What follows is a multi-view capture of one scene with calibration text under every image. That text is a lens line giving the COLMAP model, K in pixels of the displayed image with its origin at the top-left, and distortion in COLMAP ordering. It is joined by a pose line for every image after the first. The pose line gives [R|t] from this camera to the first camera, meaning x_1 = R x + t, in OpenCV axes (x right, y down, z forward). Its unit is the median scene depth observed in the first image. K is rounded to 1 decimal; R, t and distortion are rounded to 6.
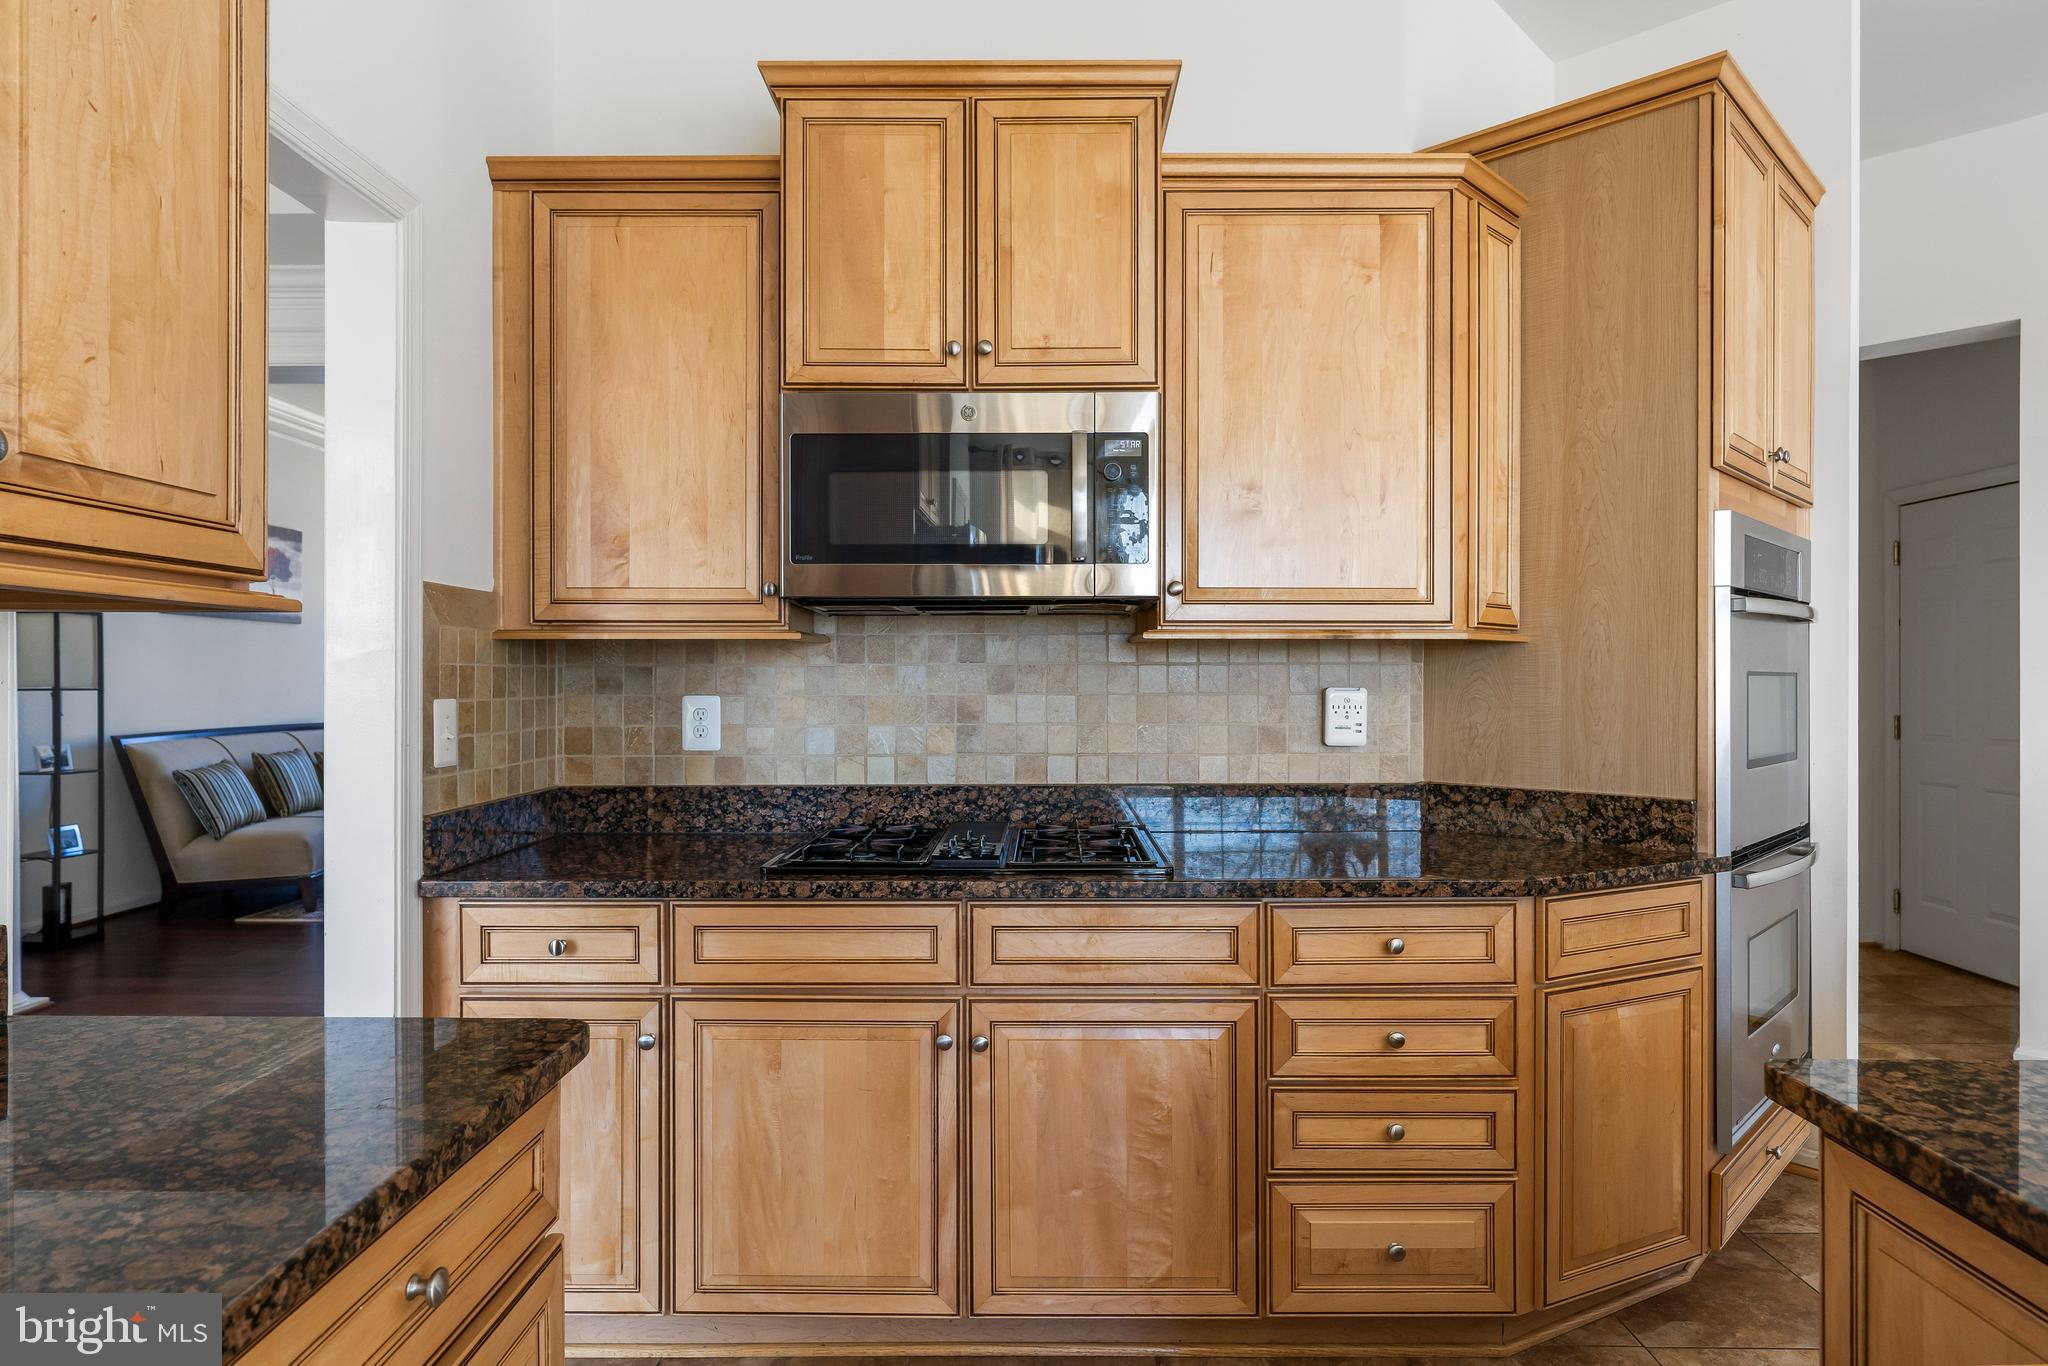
lens RADIAL K [[1167.7, 0, 1035.2], [0, 1167.7, 671.4], [0, 0, 1]] dist [0.001750, 0.001834]
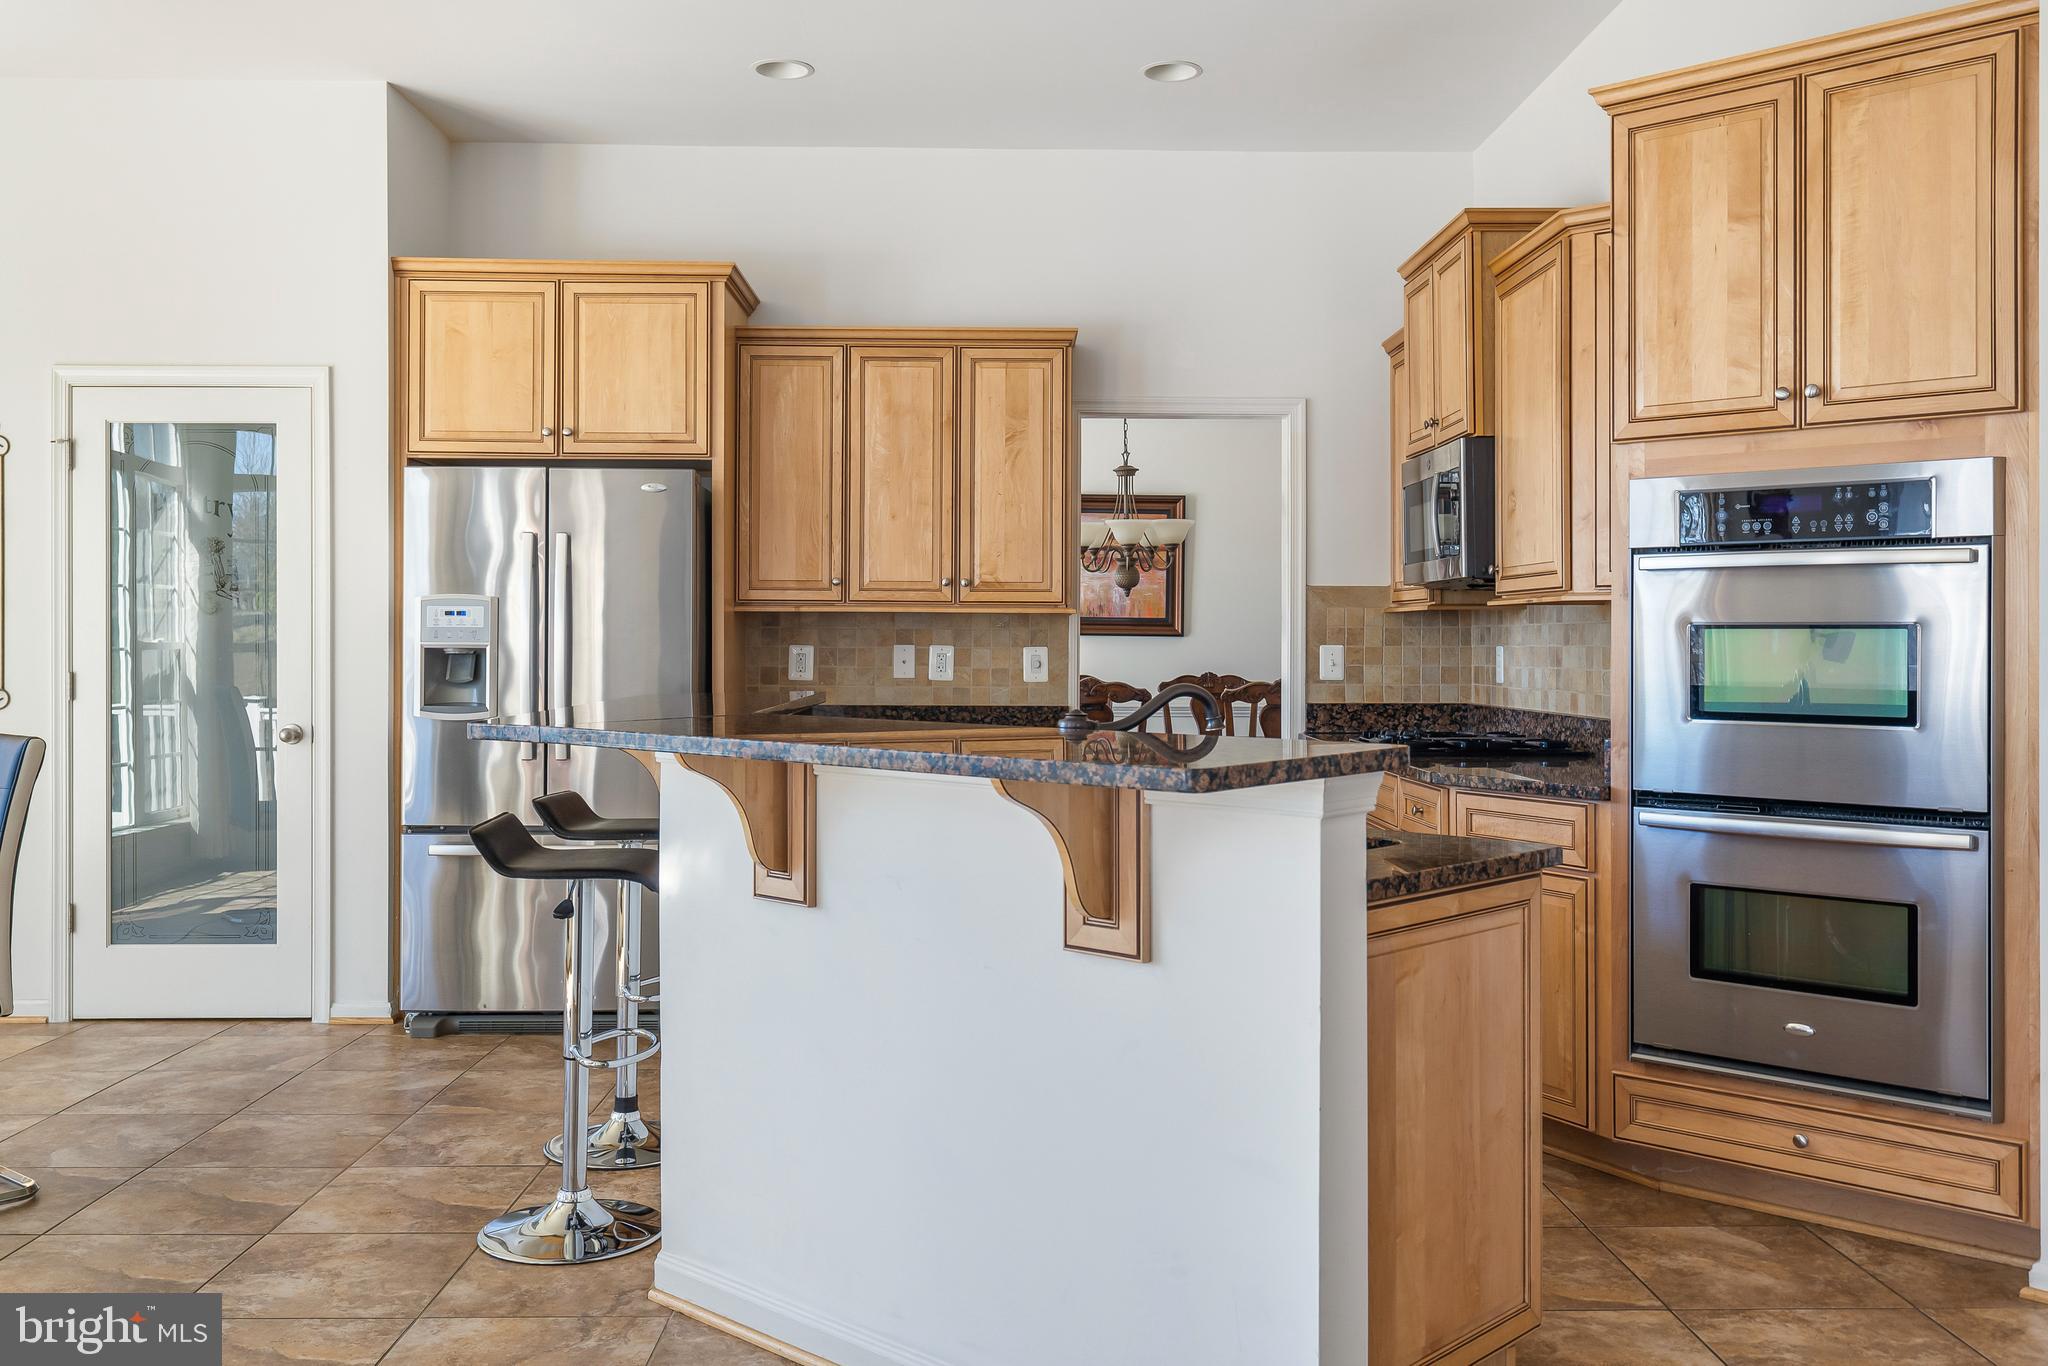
lens RADIAL K [[1784.8, 0, 1026.5], [0, 1784.8, 623.8], [0, 0, 1]] dist [0.025413, -0.028373]
pose [[0.027575, -0.009014, -0.999579, 2.124552], [0.003184, 0.999955, -0.008930, 0.011131], [0.999615, -0.002936, 0.027603, 0.357295]]
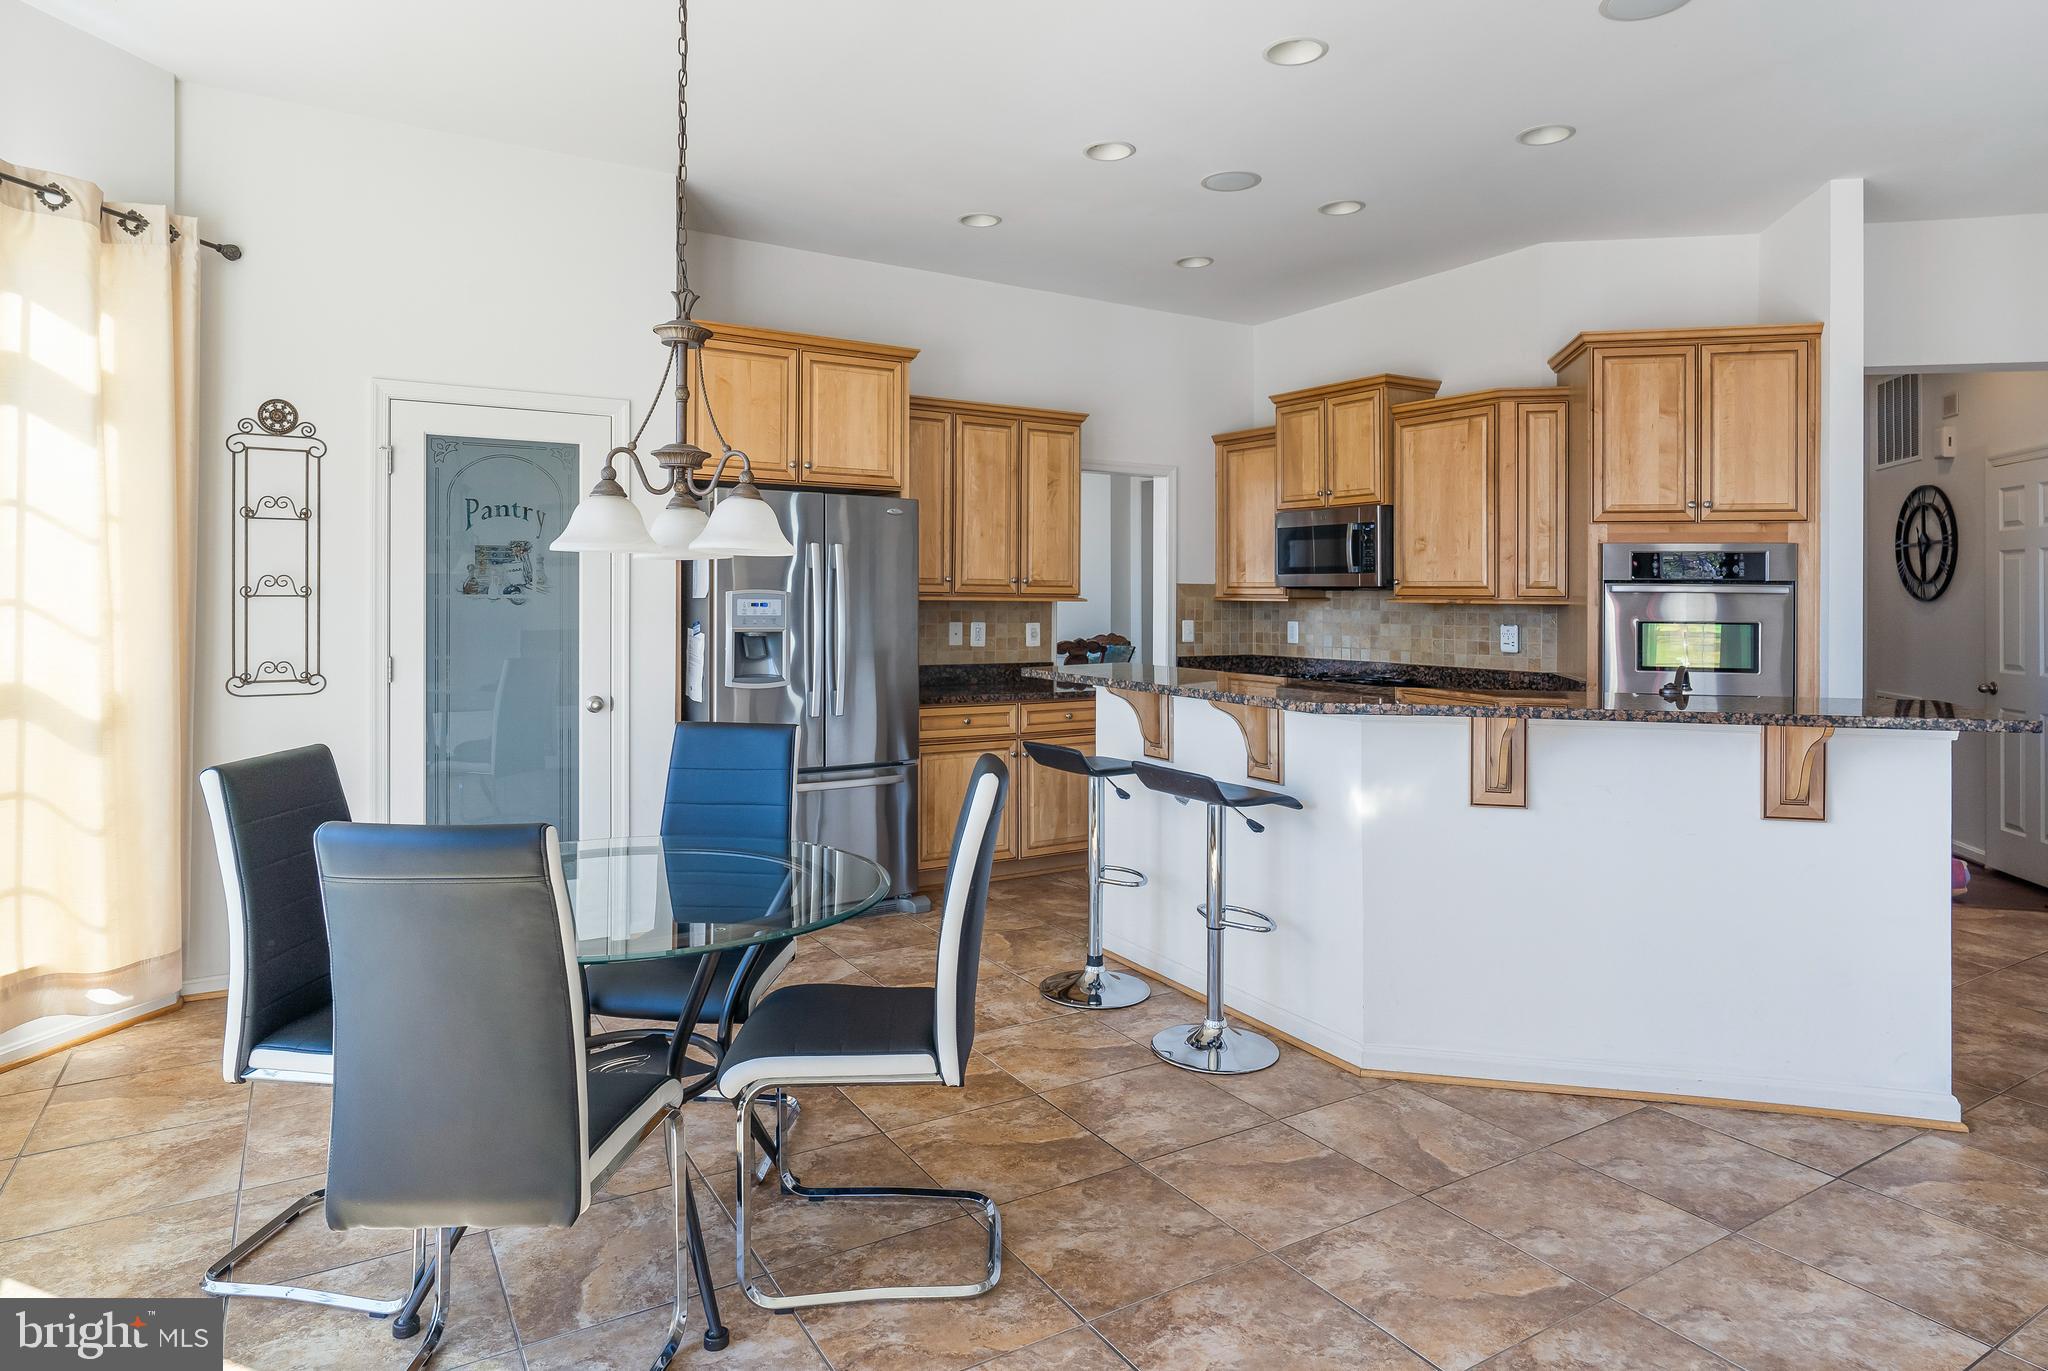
lens RADIAL K [[1197.0, 0, 1041.2], [0, 1197.0, 578.0], [0, 0, 1]] dist [-0.005210, 0.002687]
pose [[0.539934, -0.007830, -0.841671, 1.724349], [-0.003396, 0.999928, -0.011480, -0.045166], [0.841701, 0.009057, 0.539869, -0.925971]]
